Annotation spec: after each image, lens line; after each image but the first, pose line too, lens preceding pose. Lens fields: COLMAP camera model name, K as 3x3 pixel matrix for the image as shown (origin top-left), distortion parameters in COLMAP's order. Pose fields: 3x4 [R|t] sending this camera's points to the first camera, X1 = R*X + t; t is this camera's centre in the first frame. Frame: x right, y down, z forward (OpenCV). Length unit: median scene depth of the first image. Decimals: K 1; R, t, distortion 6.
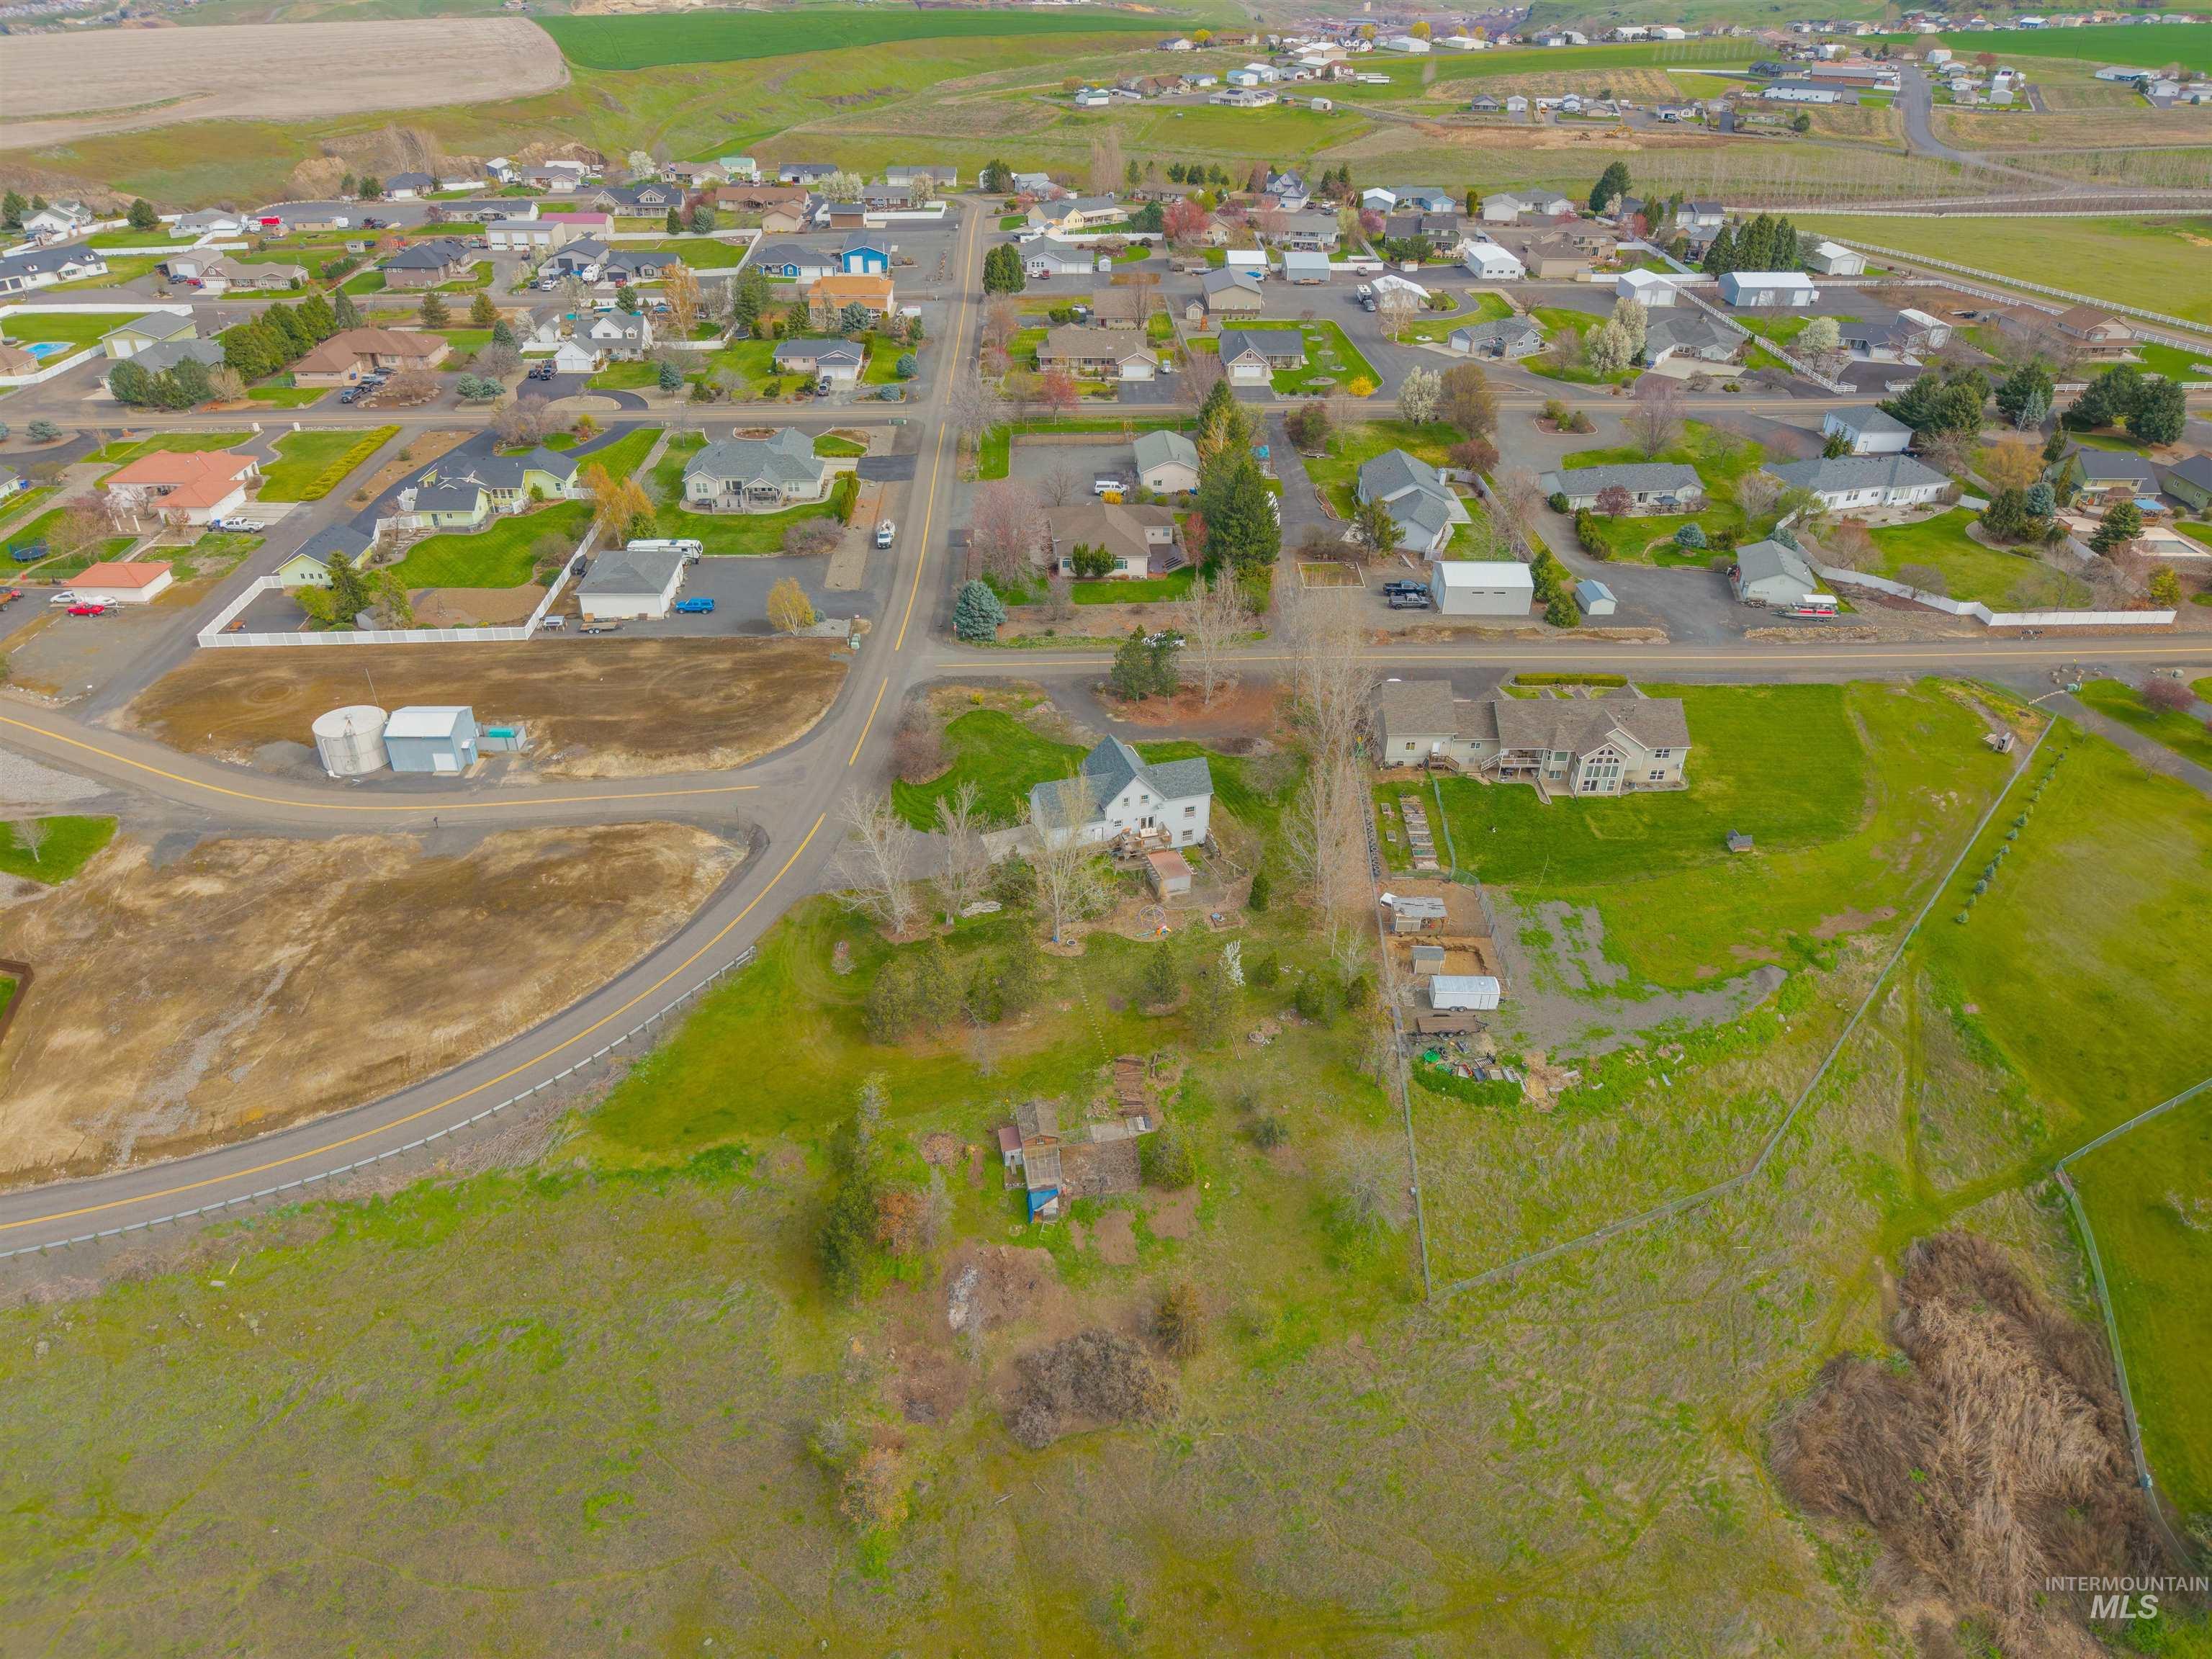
lens RADIAL K [[1488.7, 0, 1103.2], [0, 1488.7, 830.7], [0, 0, 1]] dist [0.022233, -0.020407]
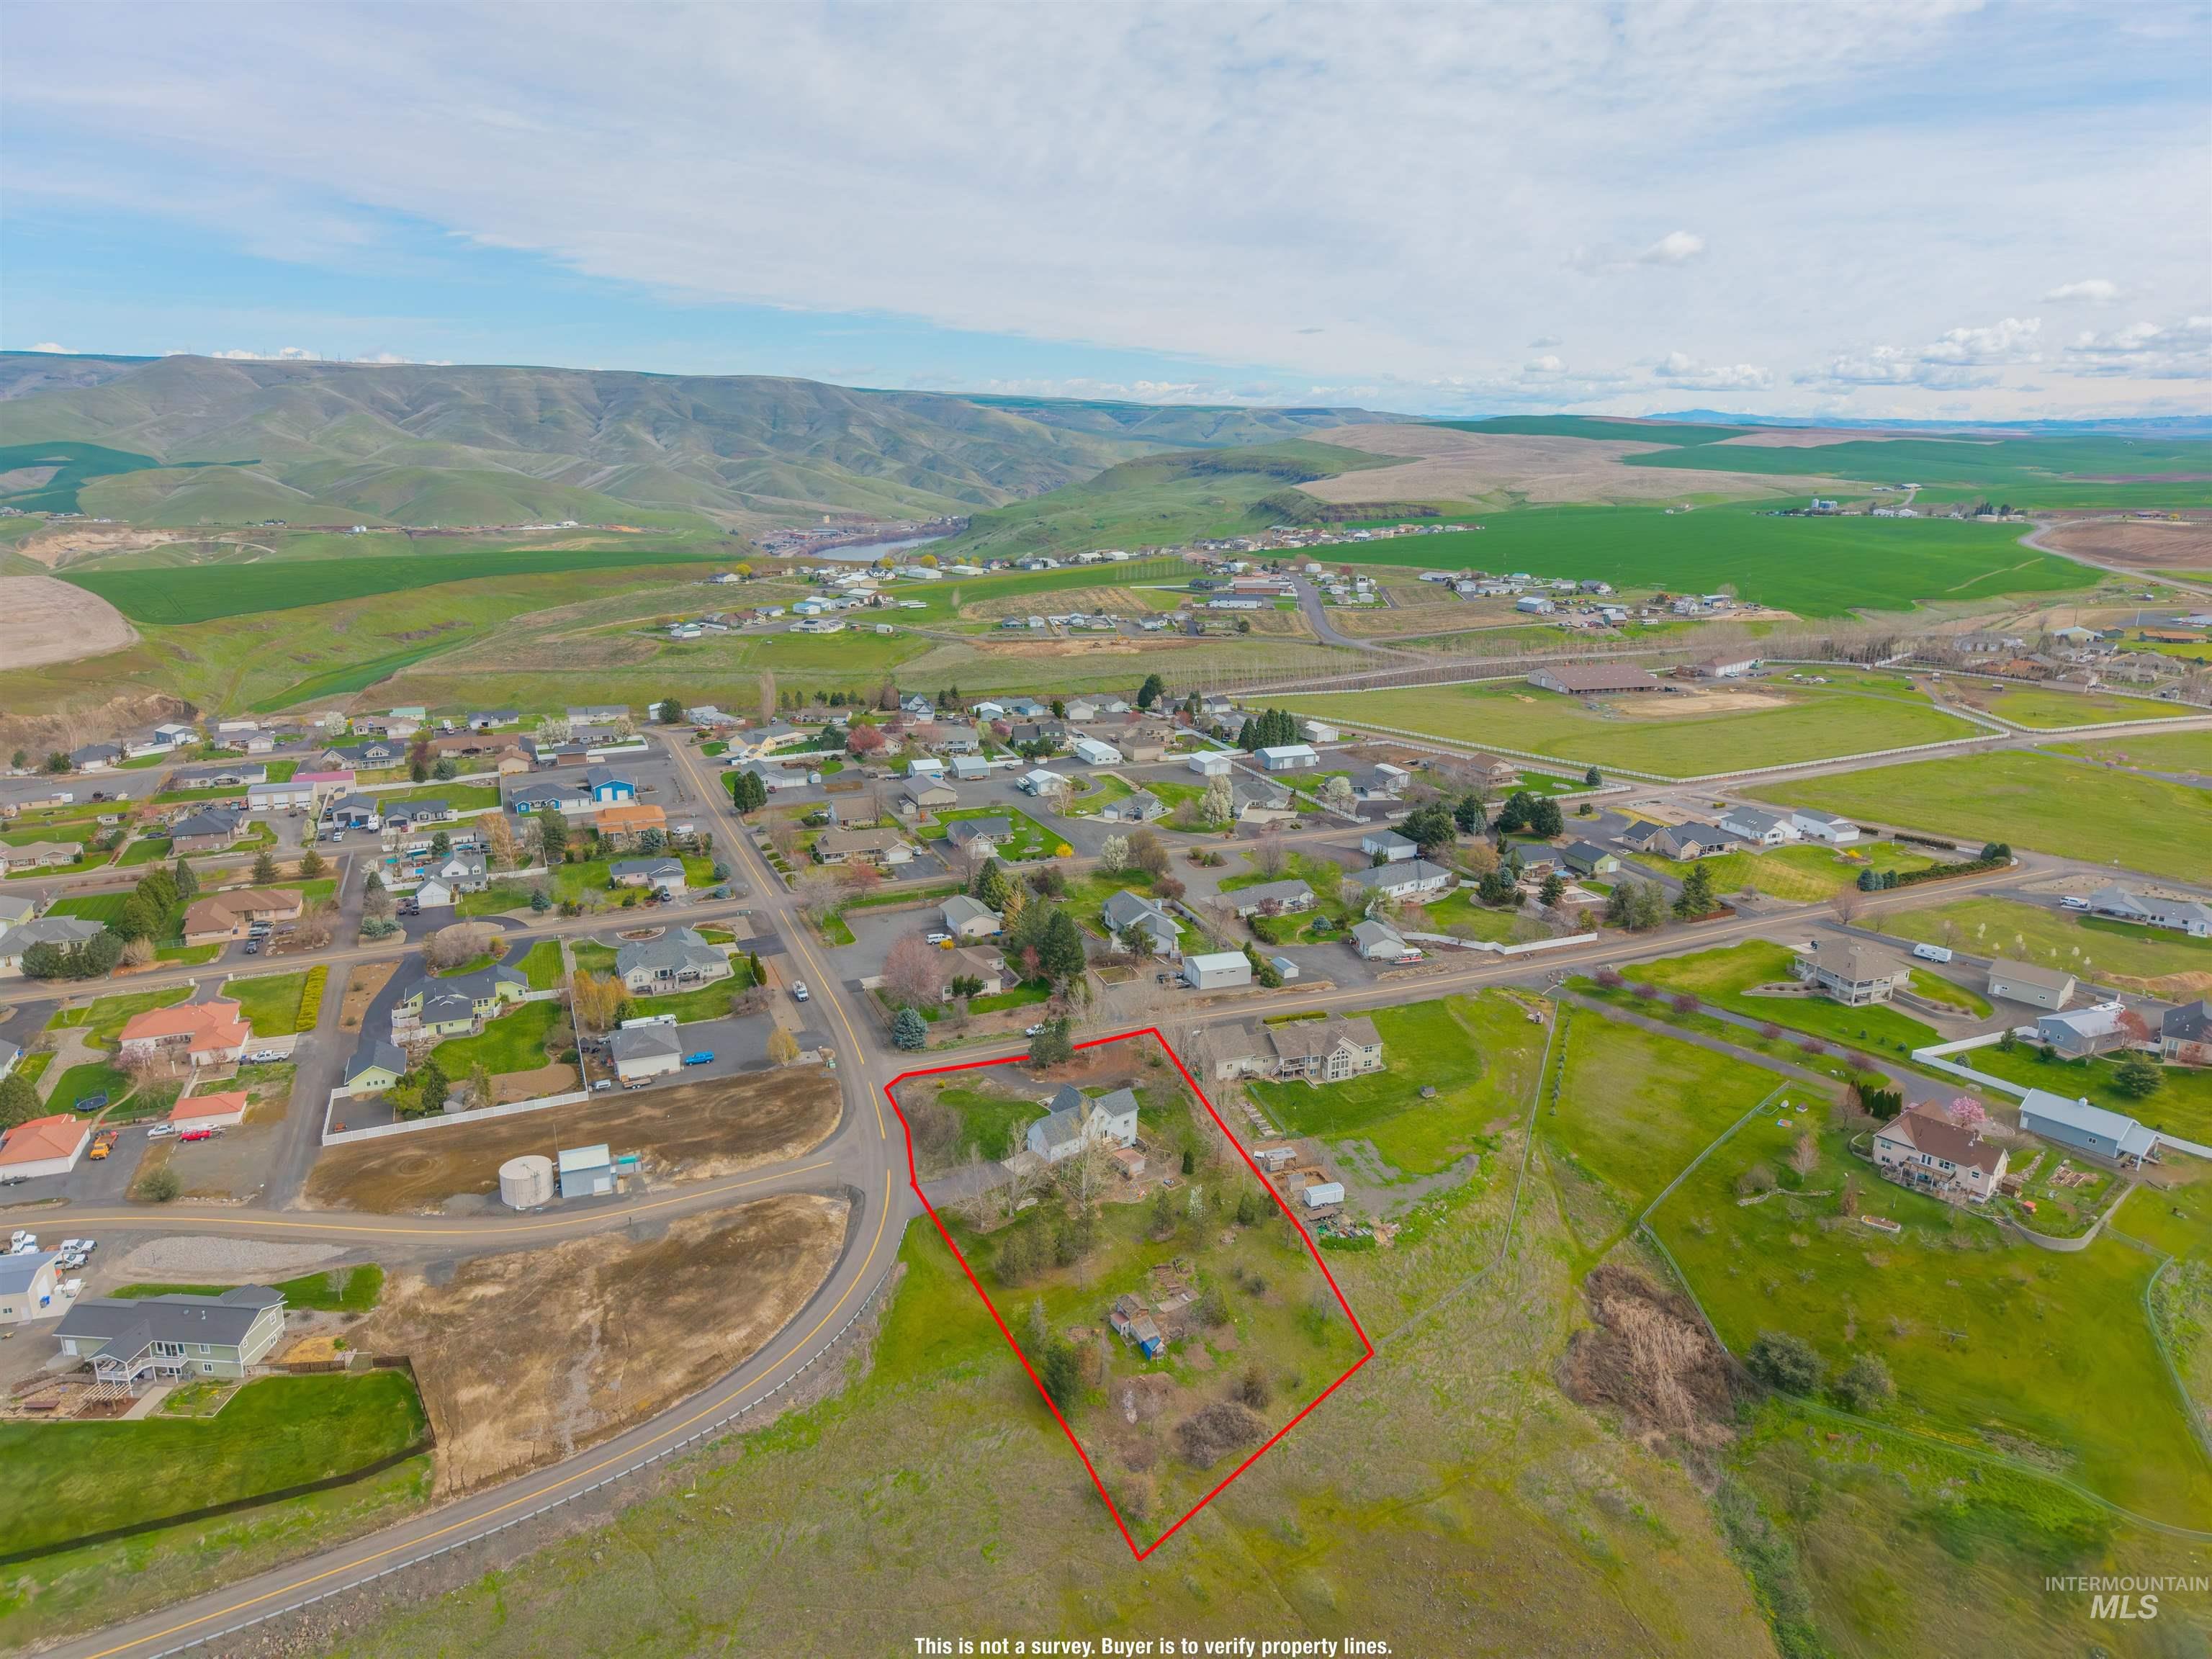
lens RADIAL K [[1488.7, 0, 1097.6], [0, 1488.7, 834.4], [0, 0, 1]] dist [0.022233, -0.020407]
pose [[0.940508, -0.099169, 0.324976, -0.424478], [0.187258, 0.949375, -0.252232, 0.081862], [-0.283511, 0.298081, 0.911466, -0.497696]]
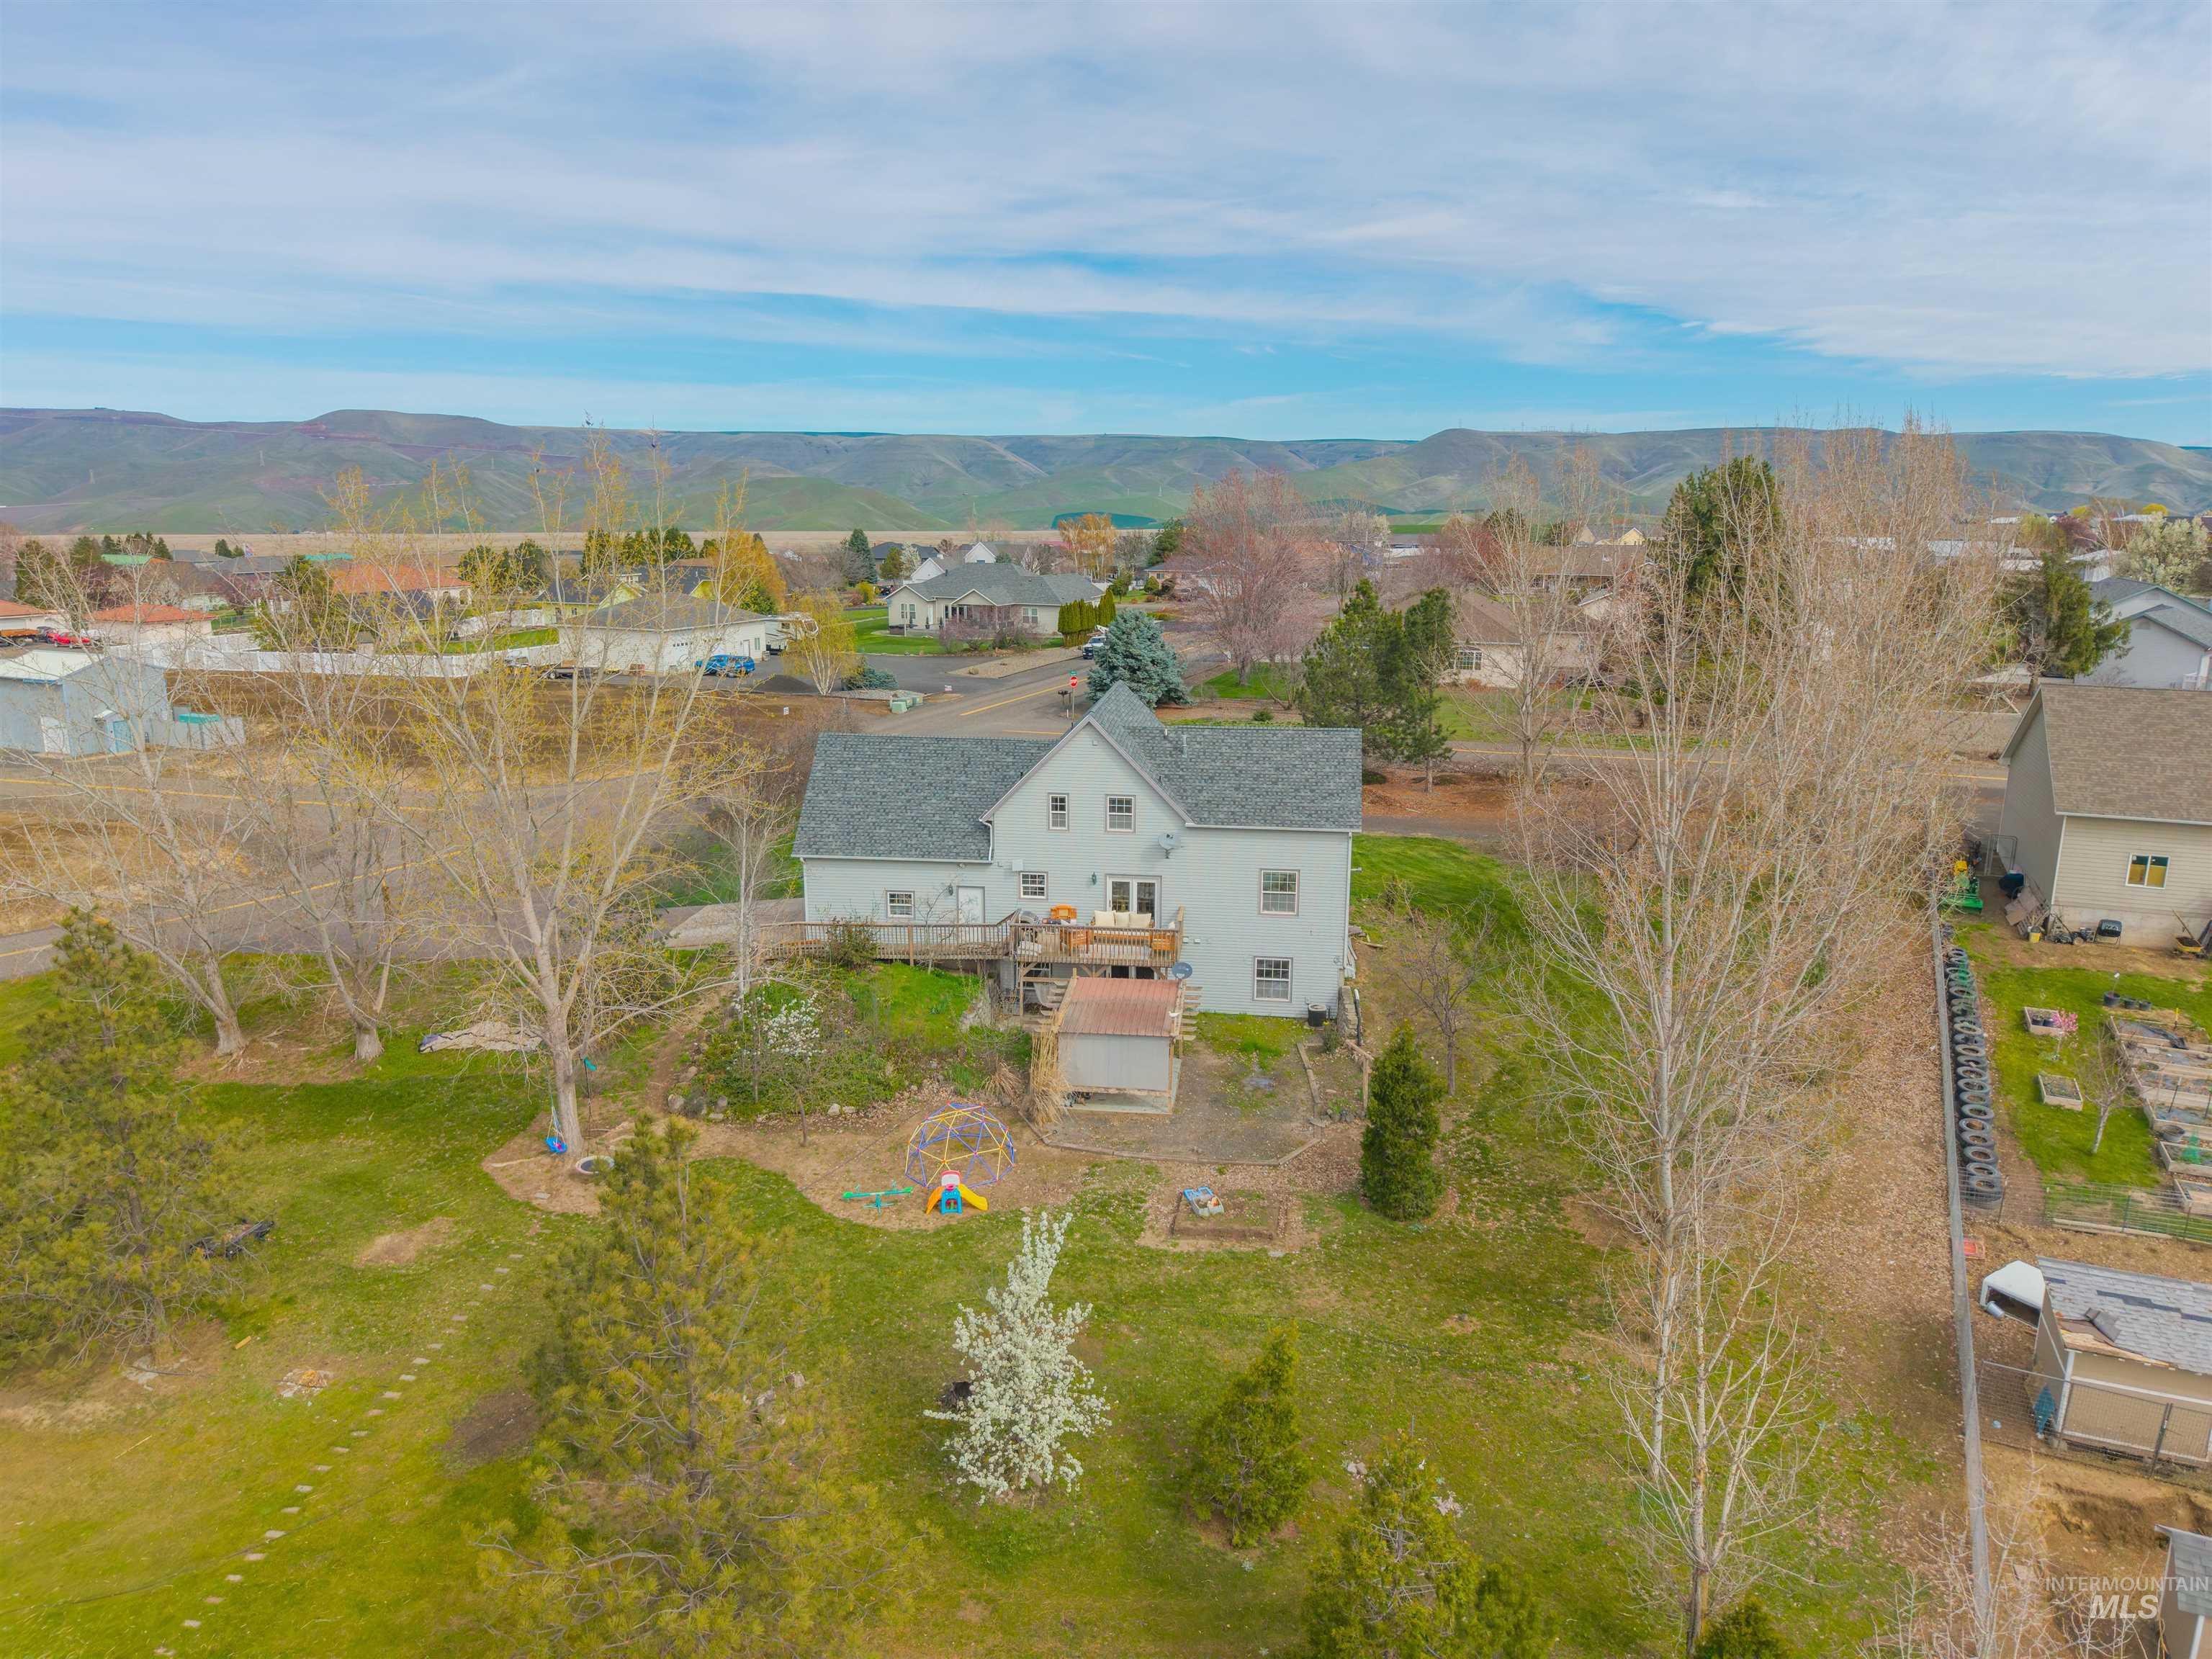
lens RADIAL K [[1488.7, 0, 1109.9], [0, 1488.7, 819.2], [0, 0, 1]] dist [0.022233, -0.020407]
pose [[0.912823, 0.078361, -0.400767, 0.136747], [-0.214036, 0.927616, -0.306132, 0.068731], [0.347769, 0.365223, 0.863521, 0.670008]]
